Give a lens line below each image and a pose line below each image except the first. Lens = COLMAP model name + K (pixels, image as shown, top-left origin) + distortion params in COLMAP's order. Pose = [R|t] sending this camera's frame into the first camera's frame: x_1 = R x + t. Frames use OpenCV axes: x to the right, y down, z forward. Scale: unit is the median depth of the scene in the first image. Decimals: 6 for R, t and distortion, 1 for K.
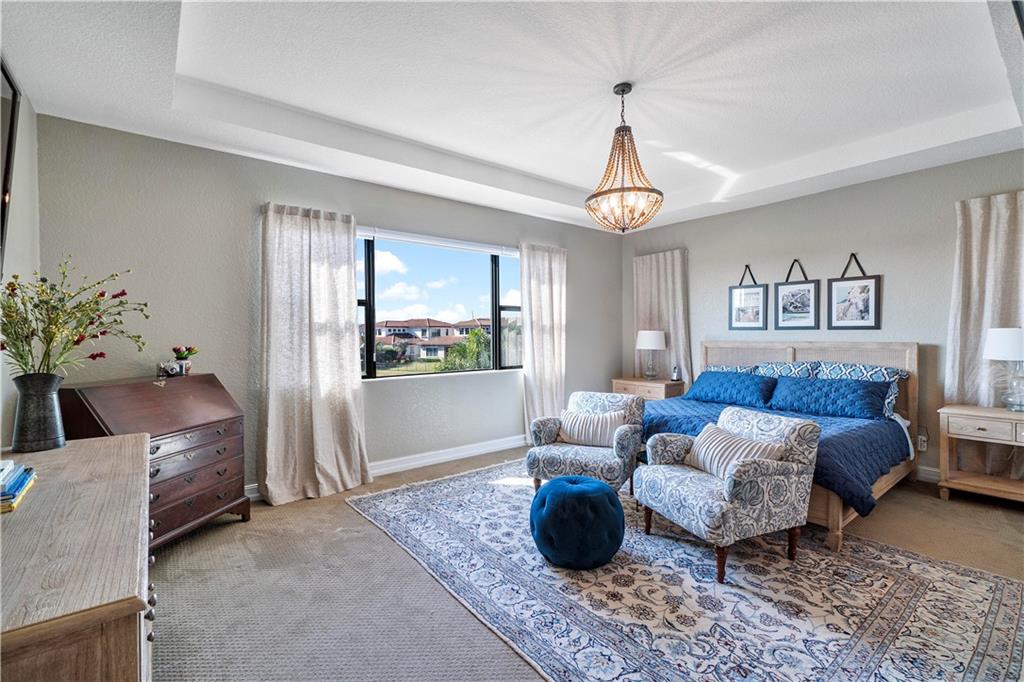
lens RADIAL K [[451.8, 0, 504.5], [0, 451.8, 344.1], [0, 0, 1]] dist [0.000101, 0.000059]
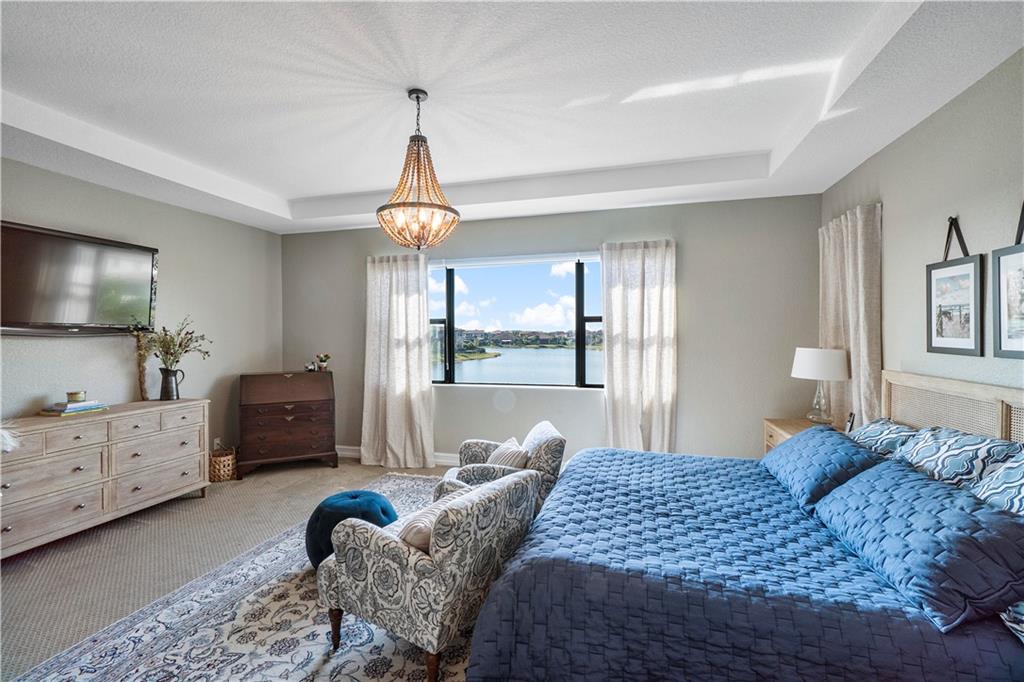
lens RADIAL K [[451.8, 0, 504.2], [0, 451.8, 341.7], [0, 0, 1]] dist [0.000101, 0.000059]
pose [[0.590865, 0.015985, -0.806612, 0.756267], [-0.016970, 0.999829, 0.007383, -0.047108], [0.806592, 0.009326, 0.591035, 0.403442]]
